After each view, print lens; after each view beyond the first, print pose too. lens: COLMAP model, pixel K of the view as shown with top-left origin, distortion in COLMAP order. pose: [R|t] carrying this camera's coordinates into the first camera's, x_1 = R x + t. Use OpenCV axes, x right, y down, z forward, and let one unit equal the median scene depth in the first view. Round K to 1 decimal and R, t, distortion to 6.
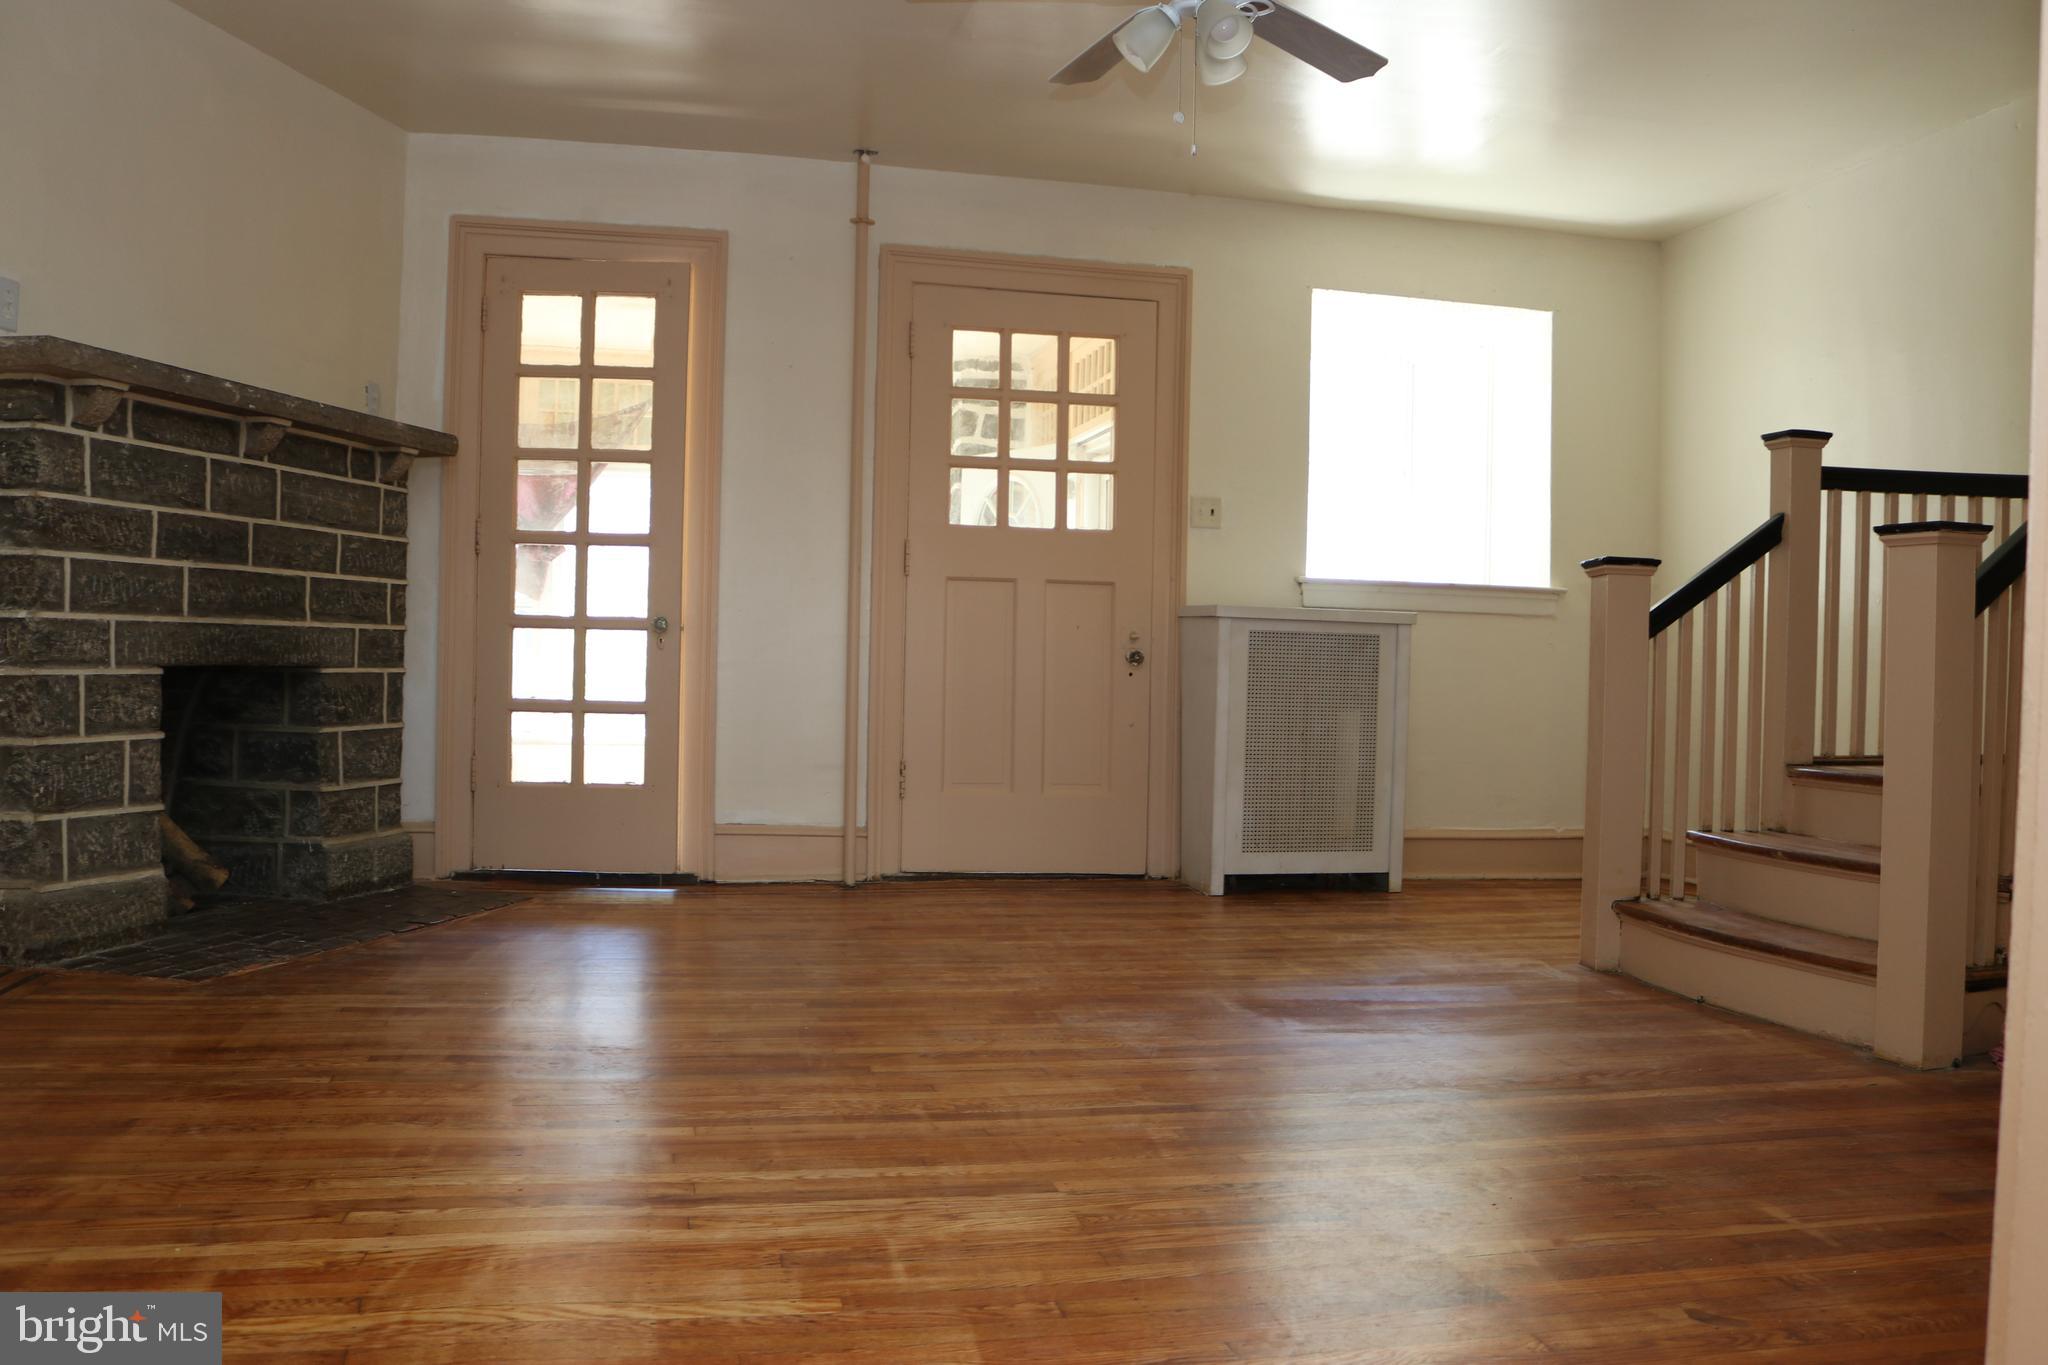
lens RADIAL K [[1717.8, 0, 1023.3], [0, 1717.8, 683.4], [0, 0, 1]] dist [-0.136742, 0.088503]
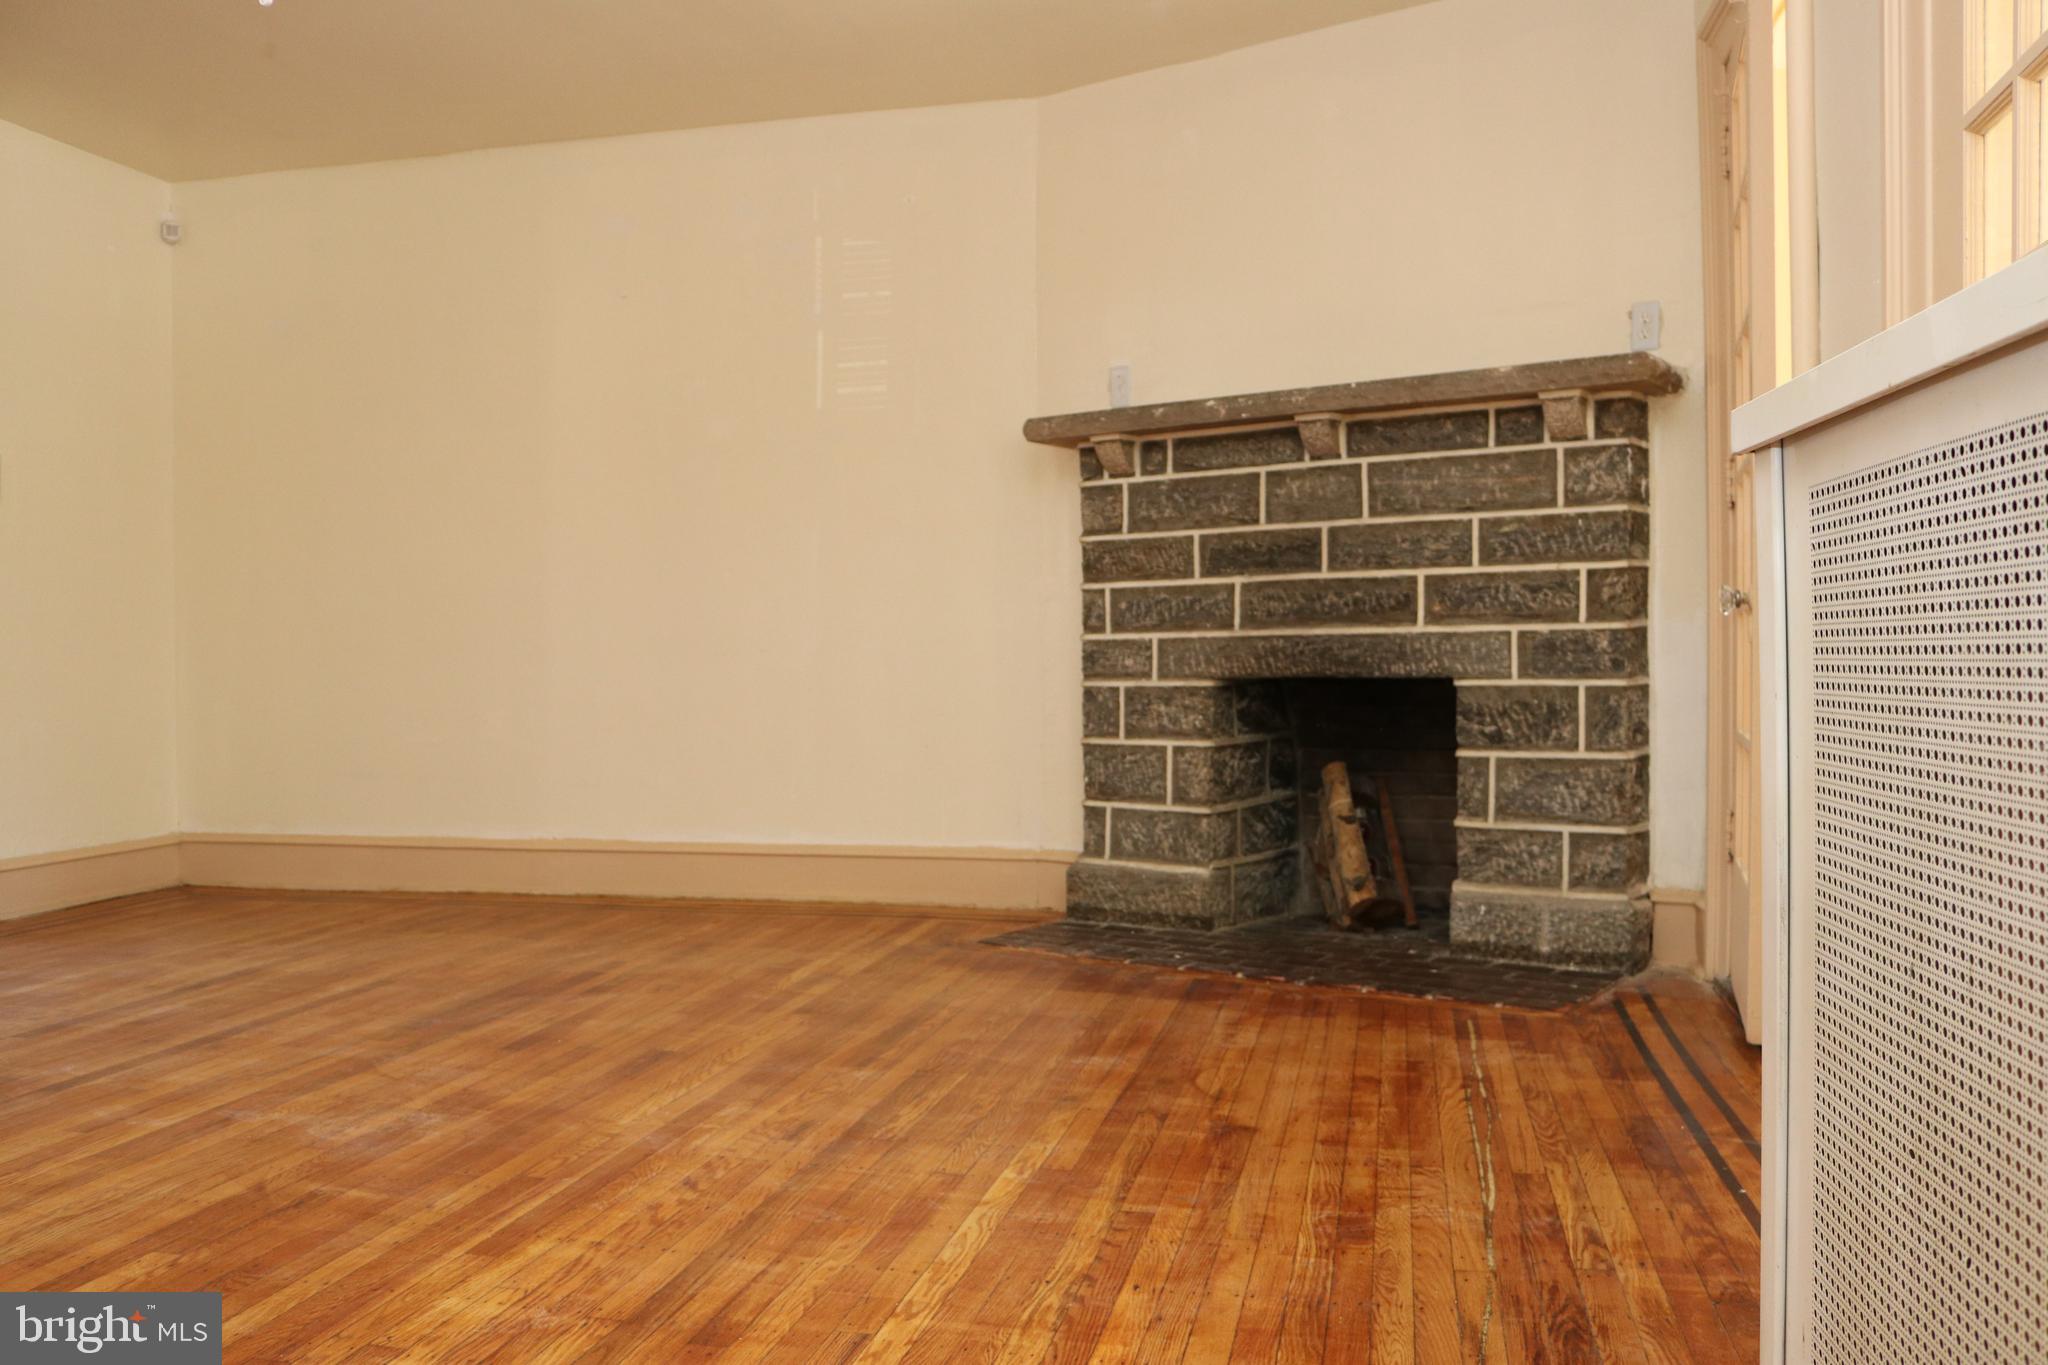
lens RADIAL K [[1717.8, 0, 1009.6], [0, 1717.8, 692.1], [0, 0, 1]] dist [-0.136742, 0.088503]
pose [[-0.426691, -0.003282, -0.904392, 0.530230], [-0.011616, 0.999931, 0.001852, -0.002281], [0.904323, 0.011295, -0.426699, 1.357210]]
